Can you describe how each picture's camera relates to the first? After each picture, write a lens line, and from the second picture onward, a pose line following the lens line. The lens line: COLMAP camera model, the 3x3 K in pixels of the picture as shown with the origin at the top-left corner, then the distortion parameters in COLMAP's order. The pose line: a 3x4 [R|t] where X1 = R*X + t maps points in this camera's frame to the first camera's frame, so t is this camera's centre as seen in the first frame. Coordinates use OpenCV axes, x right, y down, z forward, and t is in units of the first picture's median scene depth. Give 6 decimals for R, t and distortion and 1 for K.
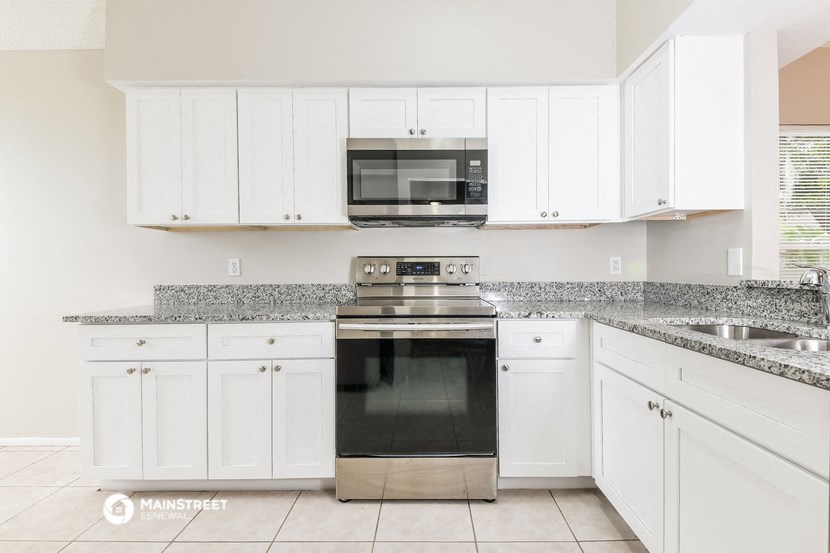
lens RADIAL K [[387.2, 0, 420.5], [0, 387.2, 268.5], [0, 0, 1]] dist [0.076682, -0.057413]
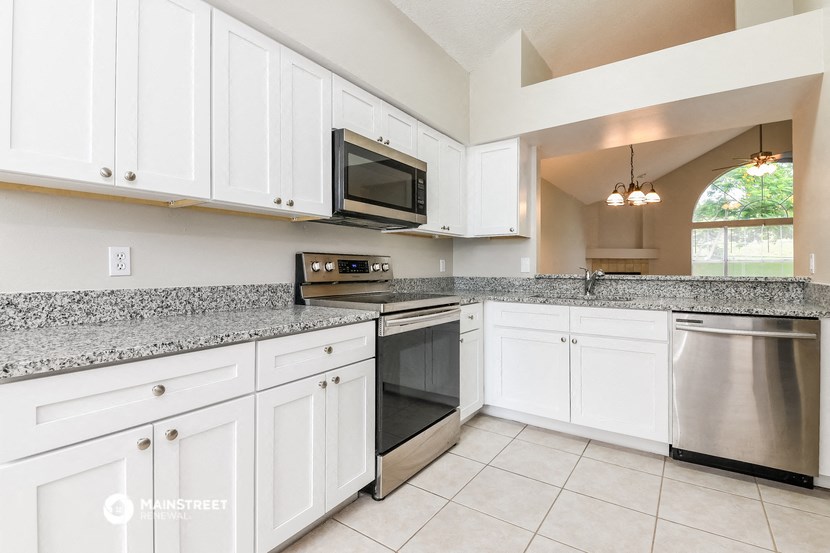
lens RADIAL K [[387.2, 0, 420.5], [0, 387.2, 268.5], [0, 0, 1]] dist [0.076682, -0.057413]
pose [[0.565508, 0.006106, 0.824720, -0.749480], [-0.007823, 0.999967, -0.002040, 0.005969], [-0.824706, -0.005298, 0.565537, 0.274711]]
